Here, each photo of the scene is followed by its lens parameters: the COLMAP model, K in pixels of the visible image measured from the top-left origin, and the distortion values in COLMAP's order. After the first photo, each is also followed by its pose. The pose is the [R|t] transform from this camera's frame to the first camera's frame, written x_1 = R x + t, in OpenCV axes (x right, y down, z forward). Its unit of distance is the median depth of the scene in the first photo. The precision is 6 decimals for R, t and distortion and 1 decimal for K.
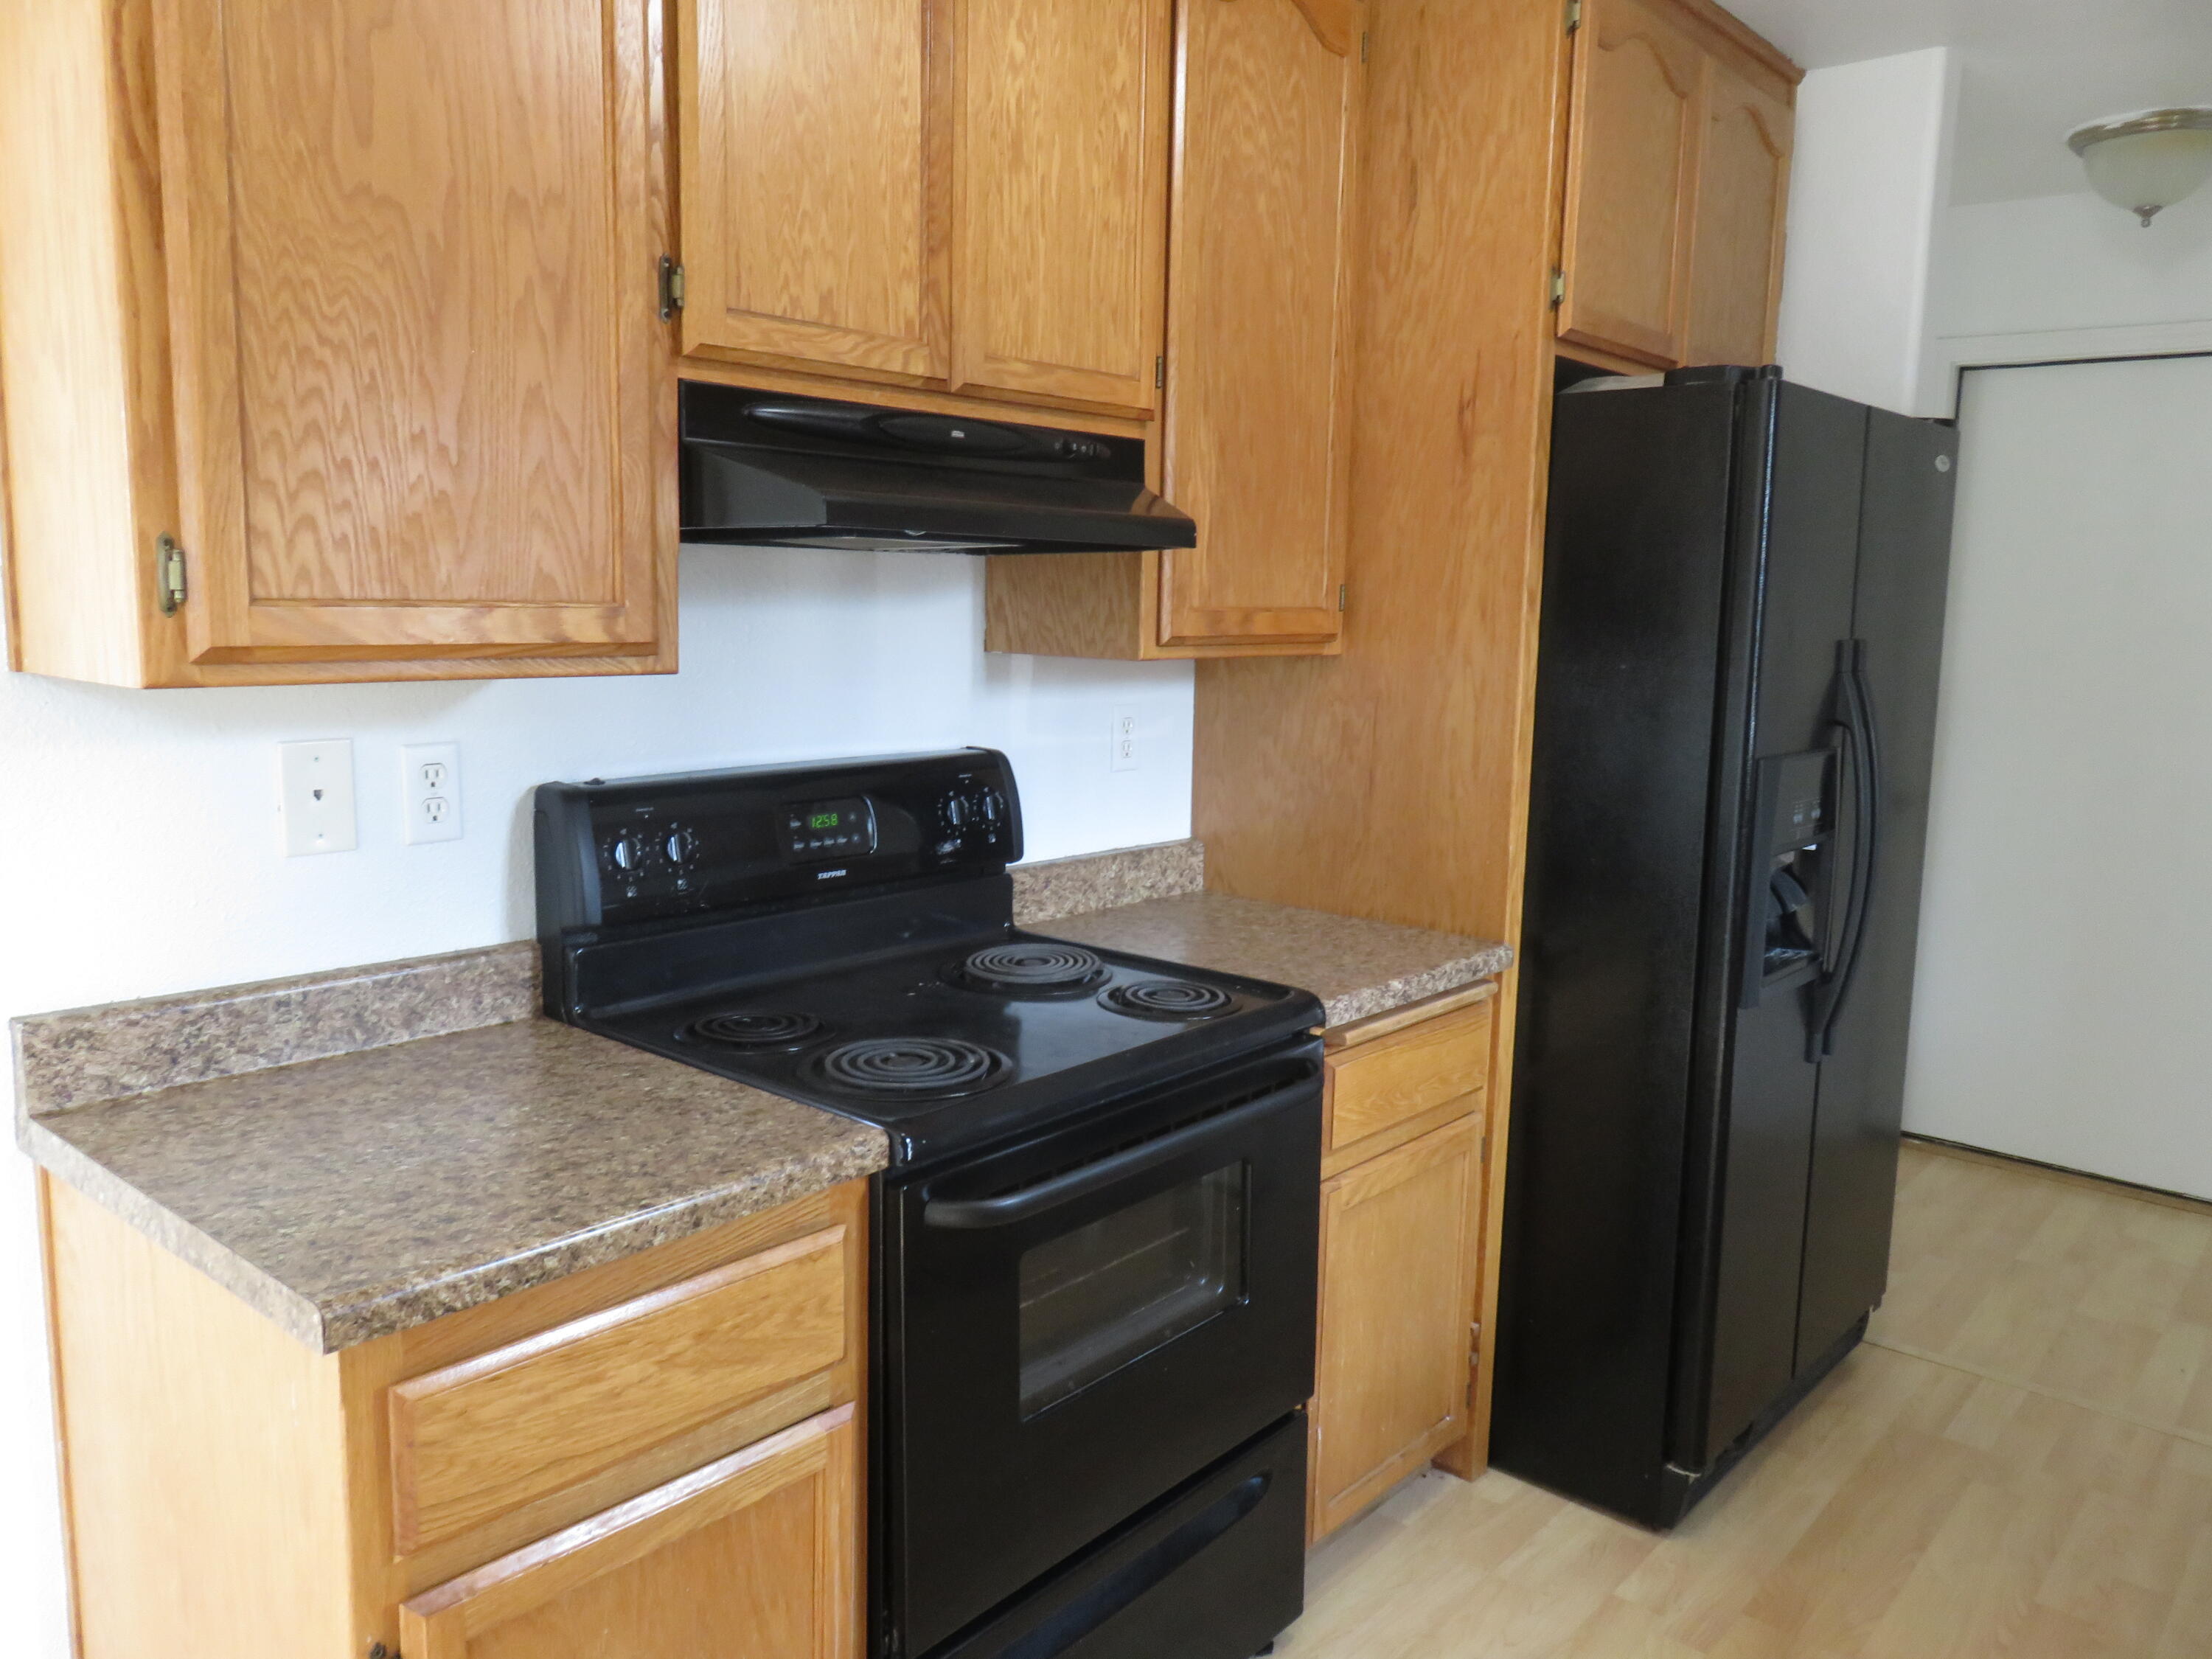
lens RADIAL K [[1646.4, 0, 1104.6], [0, 1646.4, 833.5], [0, 0, 1]] dist [-0.013185, 0.011091]
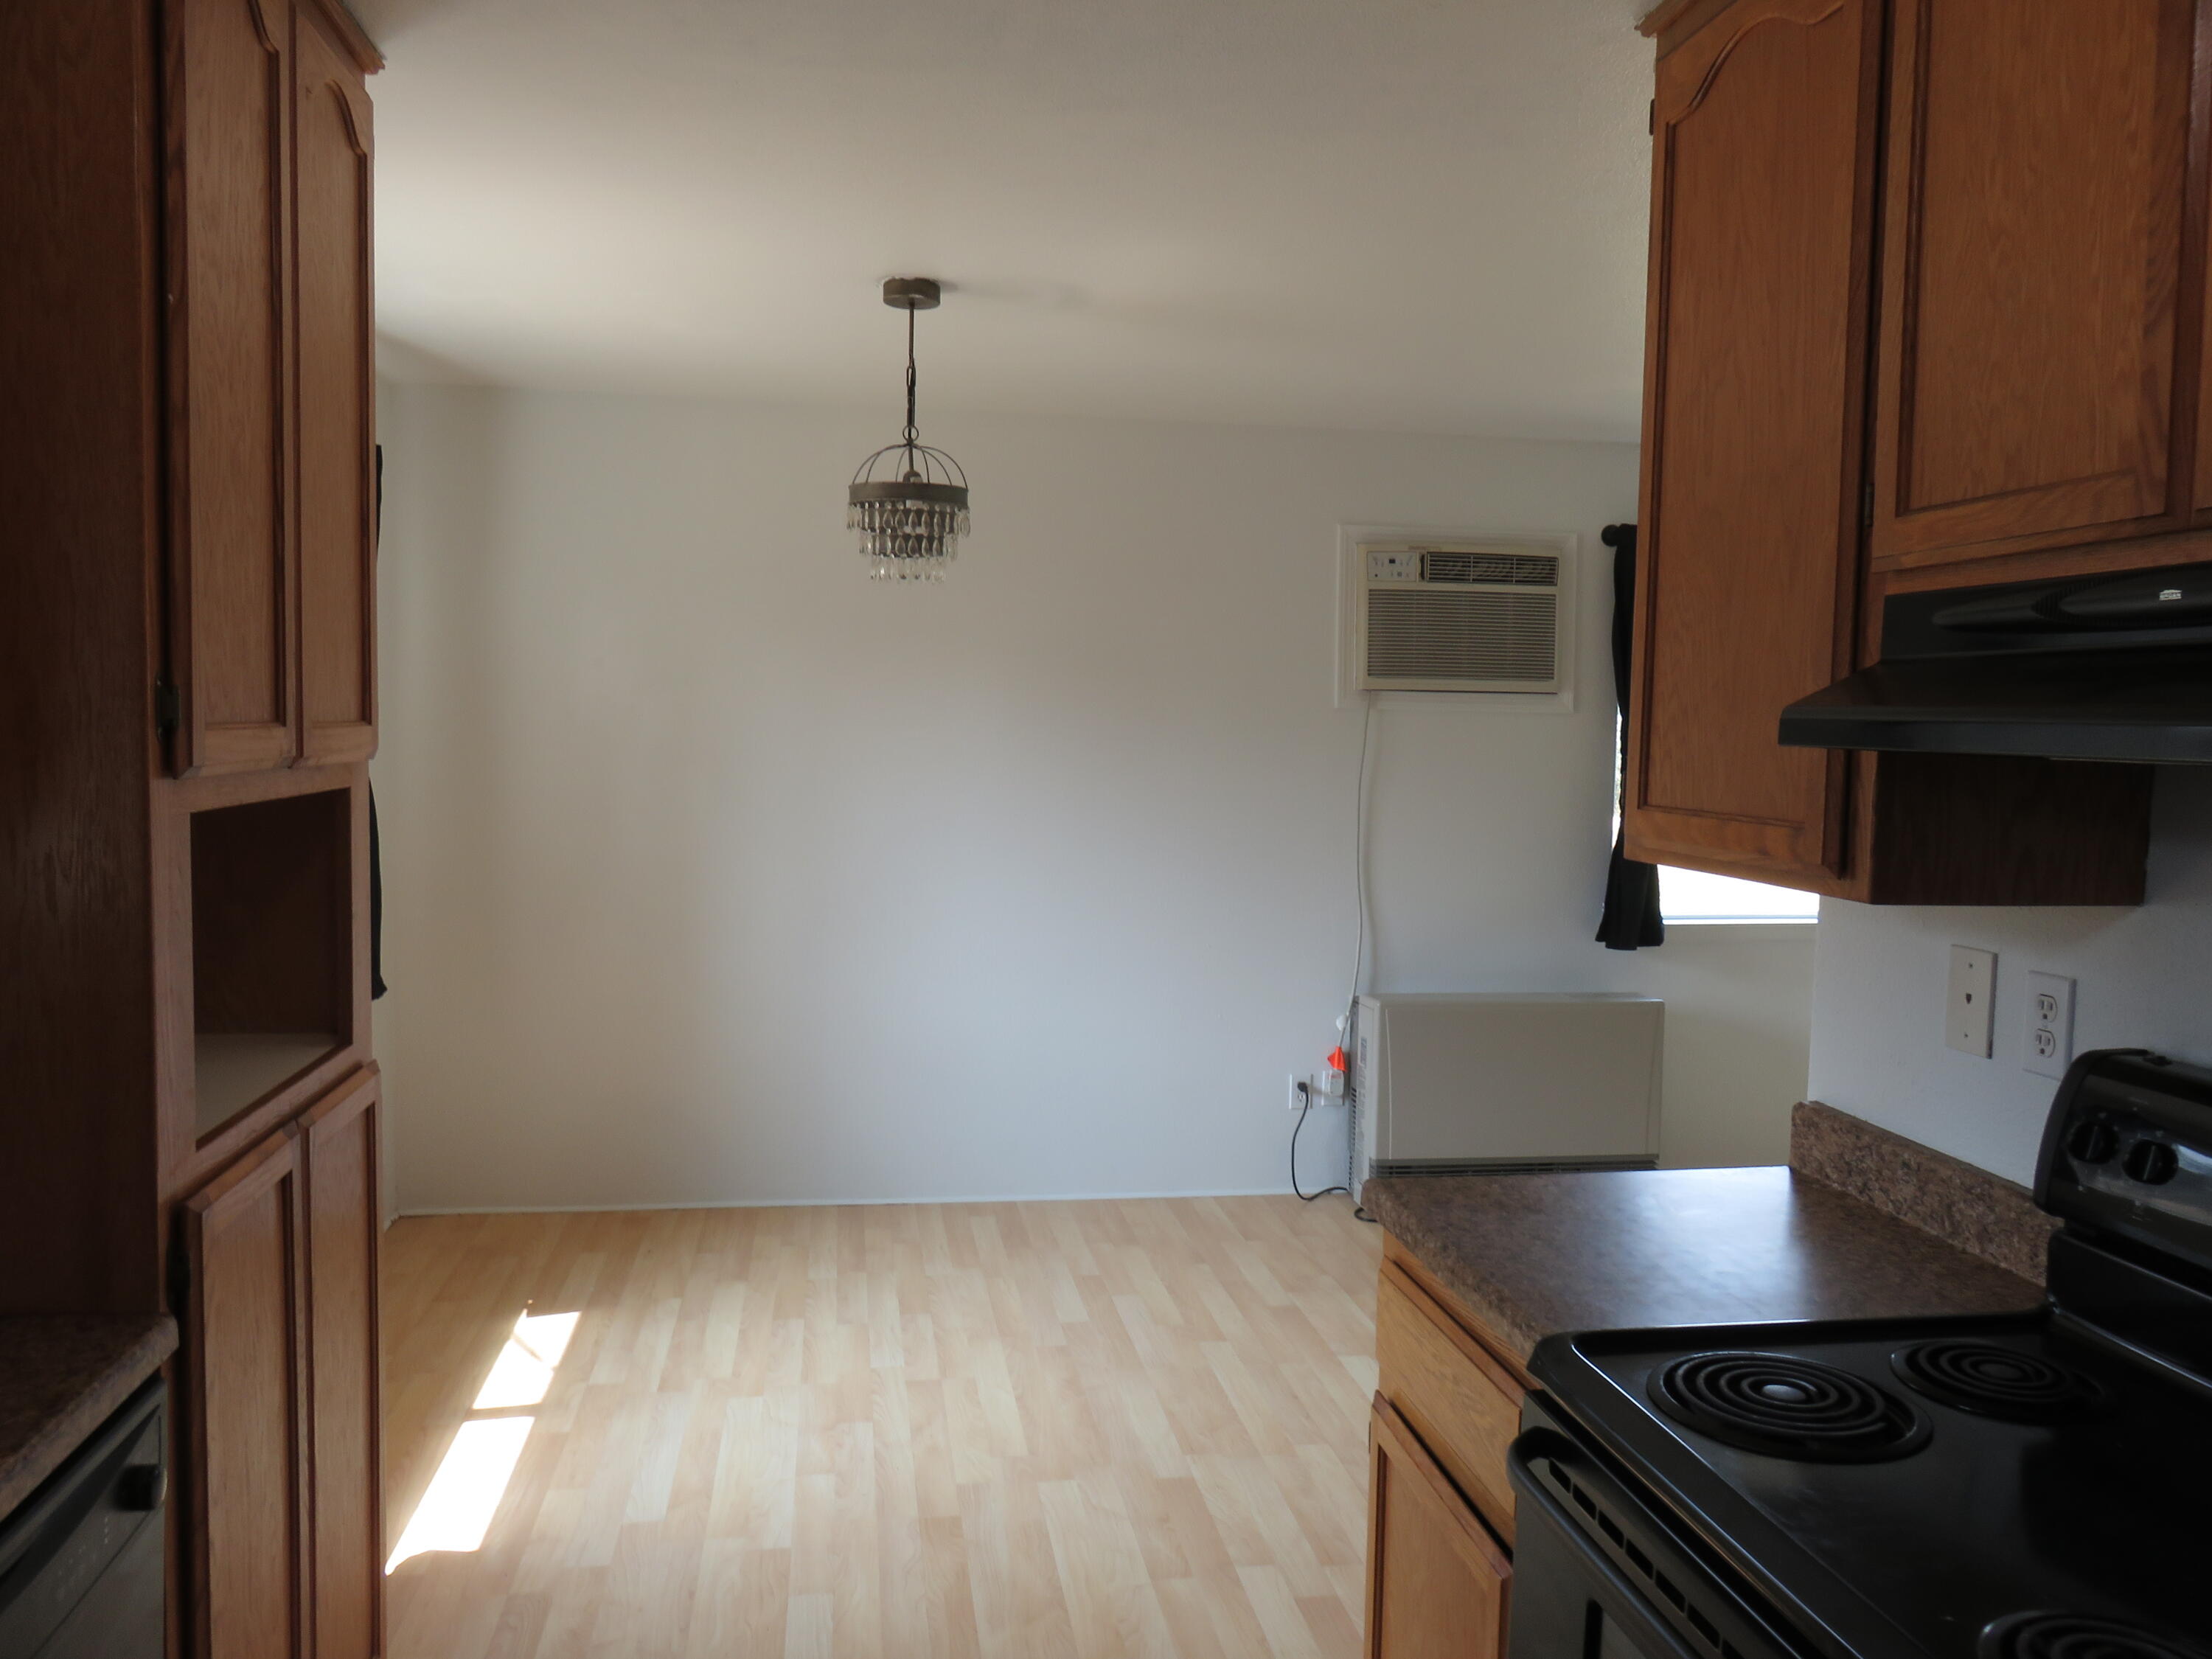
lens RADIAL K [[1646.4, 0, 1104.6], [0, 1646.4, 833.5], [0, 0, 1]] dist [-0.013185, 0.011091]
pose [[-0.646462, 0.016033, -0.762778, 0.670399], [-0.147239, 0.978363, 0.145351, -0.189613], [0.748604, 0.206275, -0.630114, 1.140585]]
